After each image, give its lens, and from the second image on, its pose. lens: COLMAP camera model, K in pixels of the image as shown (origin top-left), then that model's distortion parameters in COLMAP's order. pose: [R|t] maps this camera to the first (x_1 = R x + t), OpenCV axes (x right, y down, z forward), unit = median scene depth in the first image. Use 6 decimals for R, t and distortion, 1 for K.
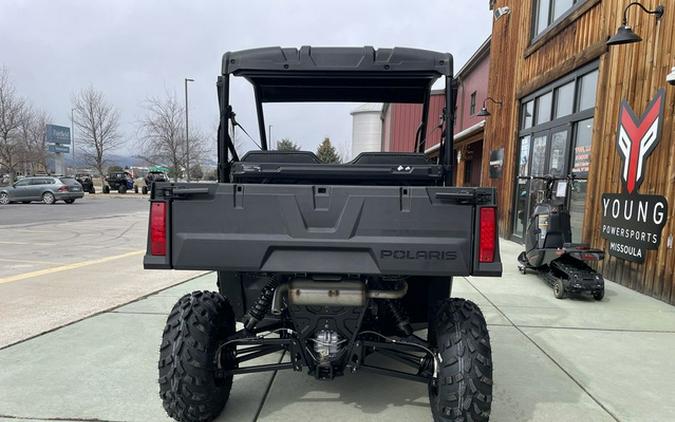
lens RADIAL K [[506.9, 0, 344.0], [0, 506.9, 248.7], [0, 0, 1]] dist [0.091493, -0.132091]
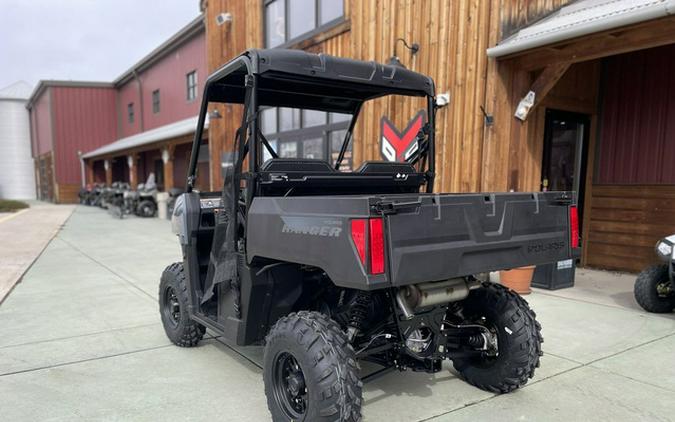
lens RADIAL K [[506.9, 0, 344.0], [0, 506.9, 248.7], [0, 0, 1]] dist [0.091493, -0.132091]
pose [[0.792899, -0.094735, 0.601944, -0.336278], [0.093794, 0.995043, 0.033054, -0.024311], [-0.602091, 0.030250, 0.797854, 0.097897]]
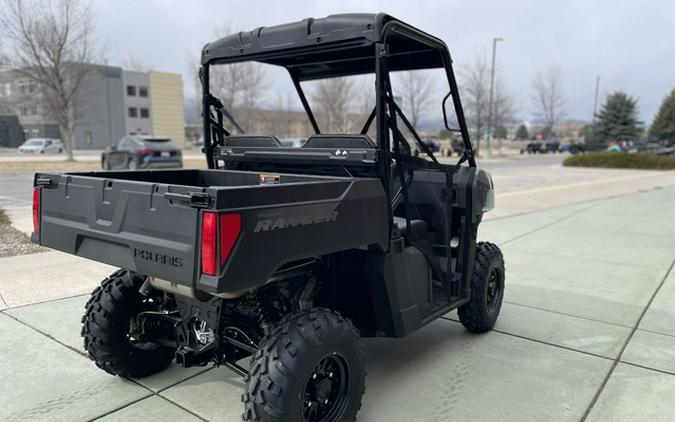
lens RADIAL K [[506.2, 0, 336.0], [0, 506.2, 230.8], [0, 0, 1]] dist [0.089779, -0.108187]
pose [[0.813841, 0.089054, -0.574223, 0.317337], [-0.065474, 0.995947, 0.061661, -0.038790], [0.577387, -0.012586, 0.816374, 0.139444]]
